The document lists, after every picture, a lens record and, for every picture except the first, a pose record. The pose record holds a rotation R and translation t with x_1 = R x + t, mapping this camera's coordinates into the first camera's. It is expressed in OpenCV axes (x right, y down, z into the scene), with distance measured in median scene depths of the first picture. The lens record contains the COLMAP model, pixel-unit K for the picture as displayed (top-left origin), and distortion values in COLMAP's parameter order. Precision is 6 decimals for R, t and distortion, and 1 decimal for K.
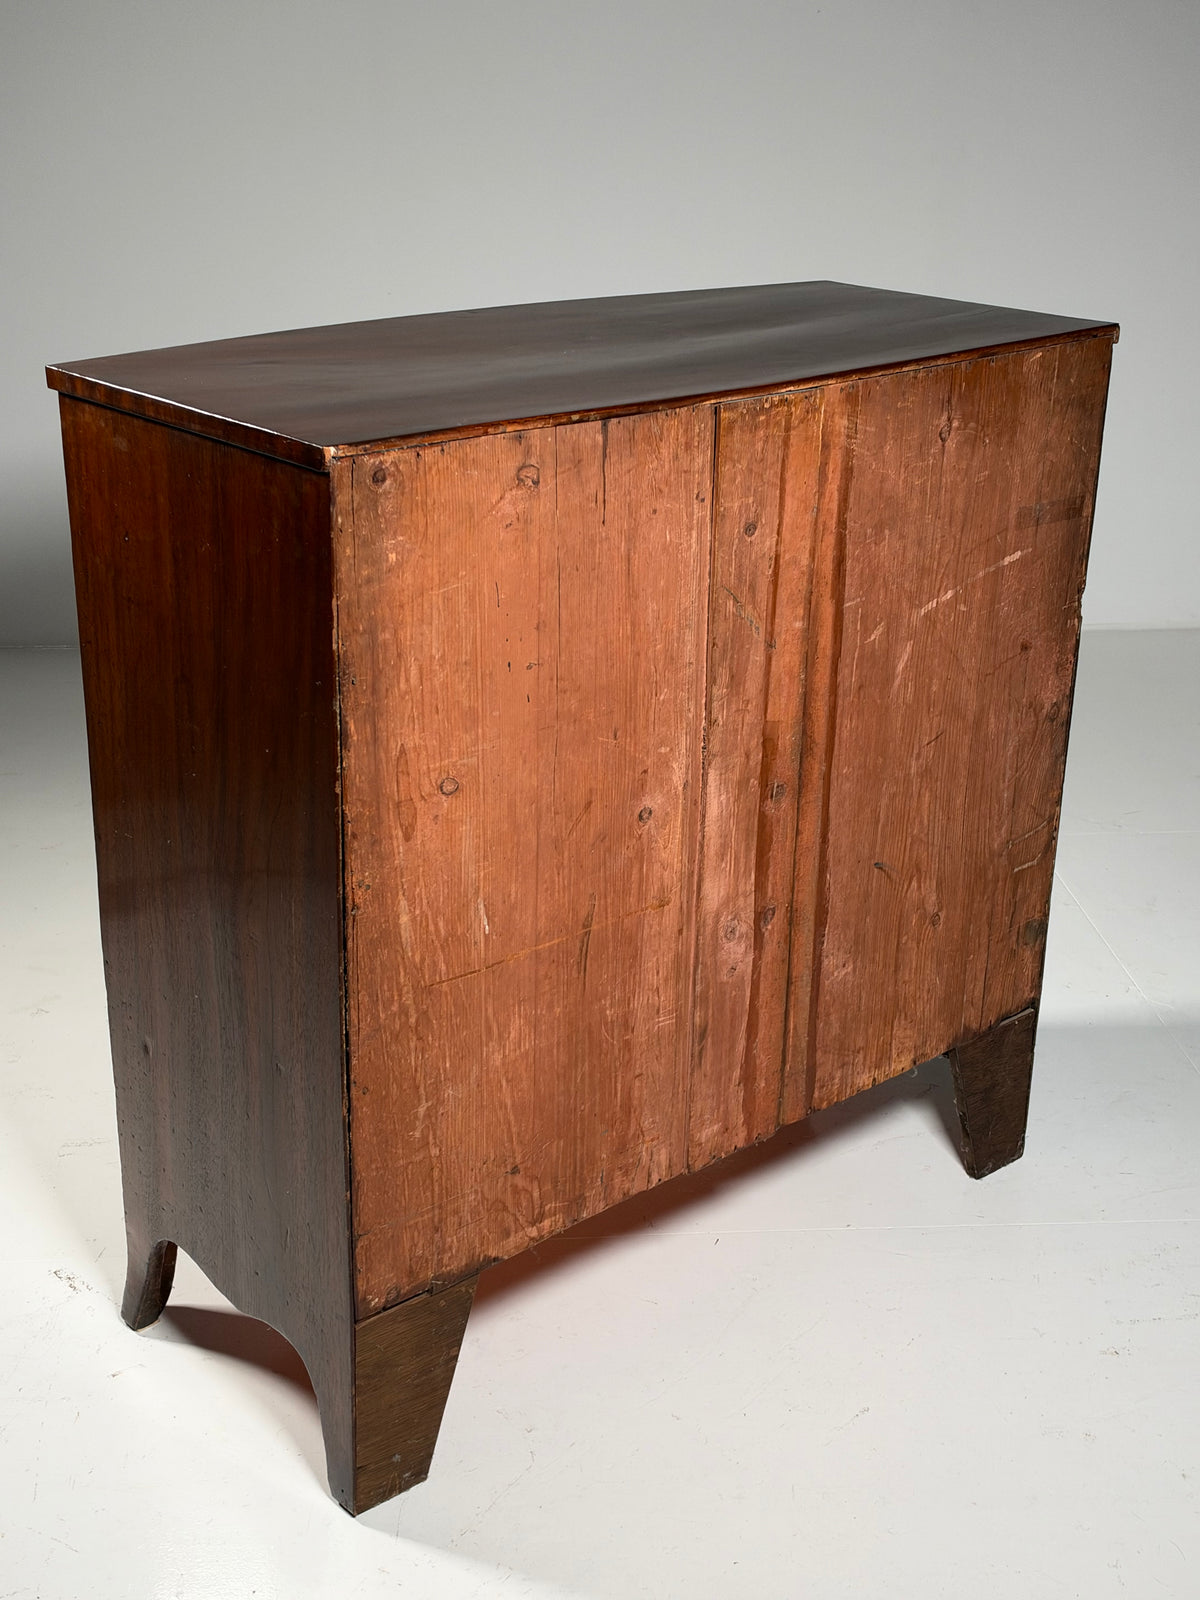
lens RADIAL K [[2065.3, 0, 600.0], [0, 2065.3, 800.0], [0, 0, 1]] dist [0.311768, -1.066931]
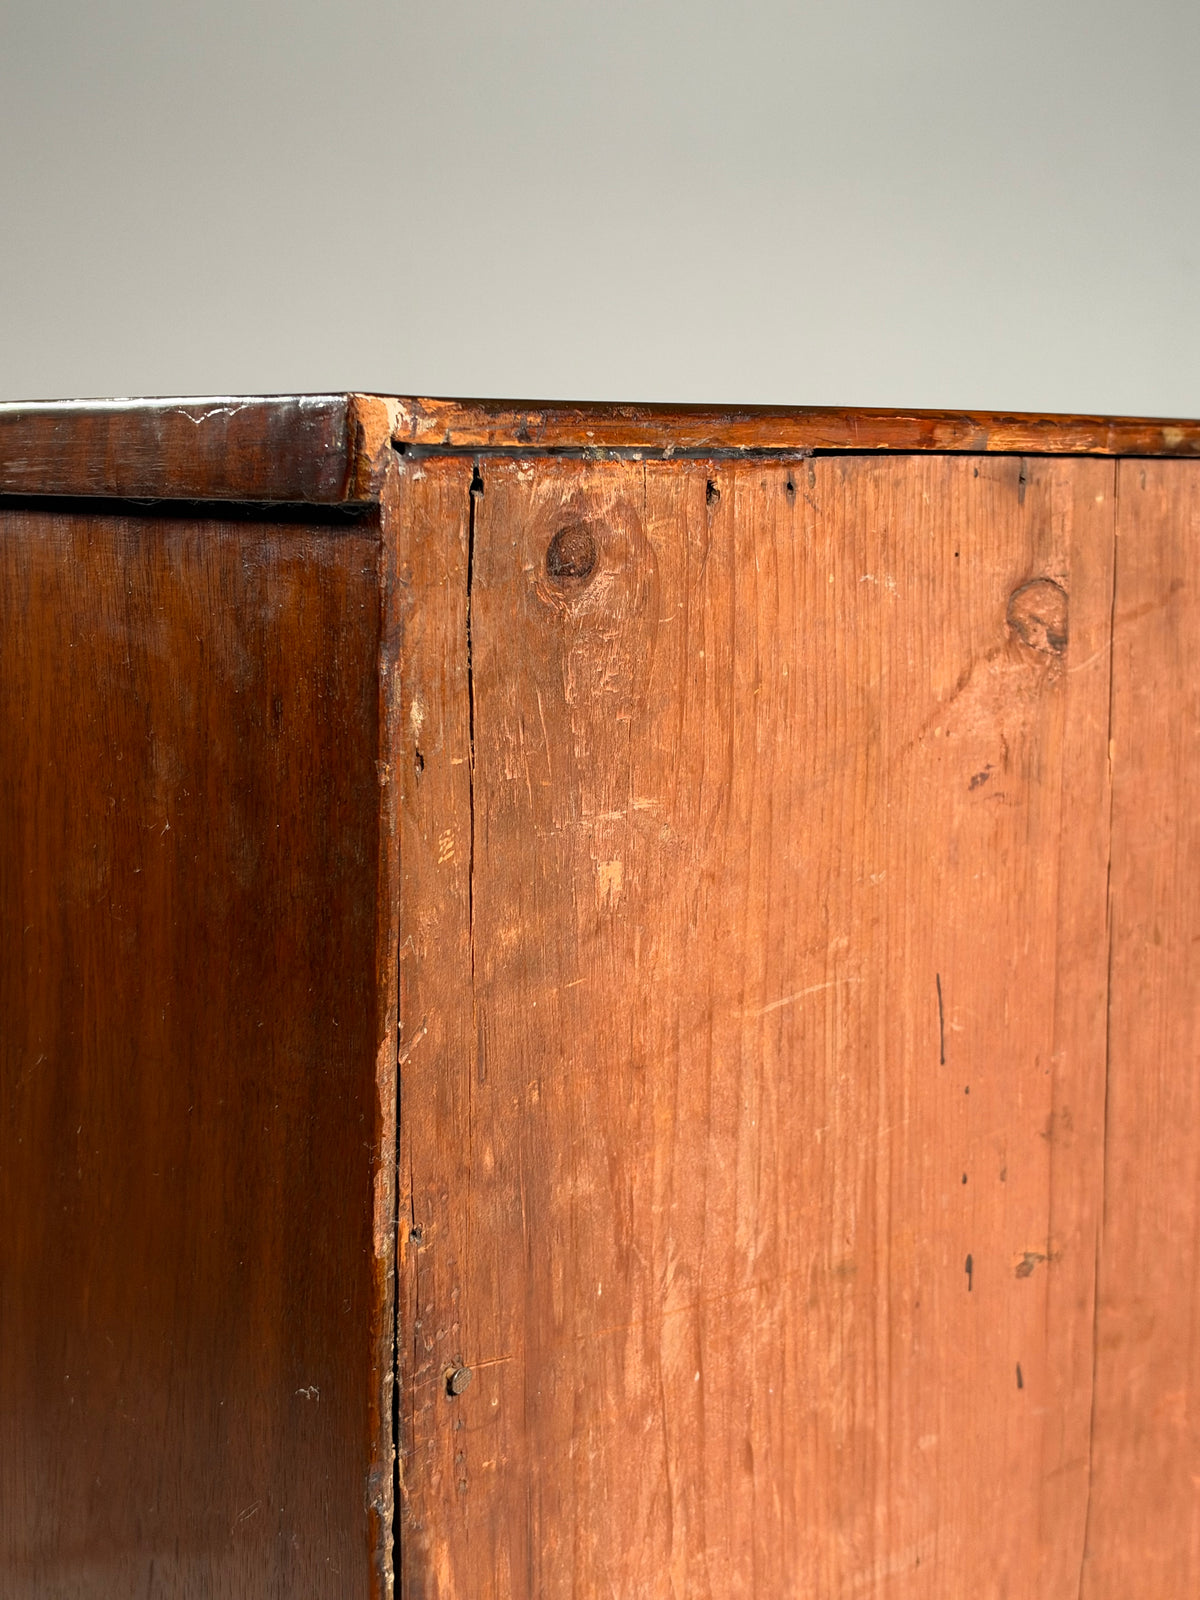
lens RADIAL K [[2065.3, 0, 600.0], [0, 2065.3, 800.0], [0, 0, 1]] dist [0.311768, -1.066931]
pose [[0.999849, -0.015521, 0.007800, -0.101352], [0.016835, 0.976485, -0.214925, -0.069961], [-0.004281, 0.215024, 0.976599, 0.736408]]
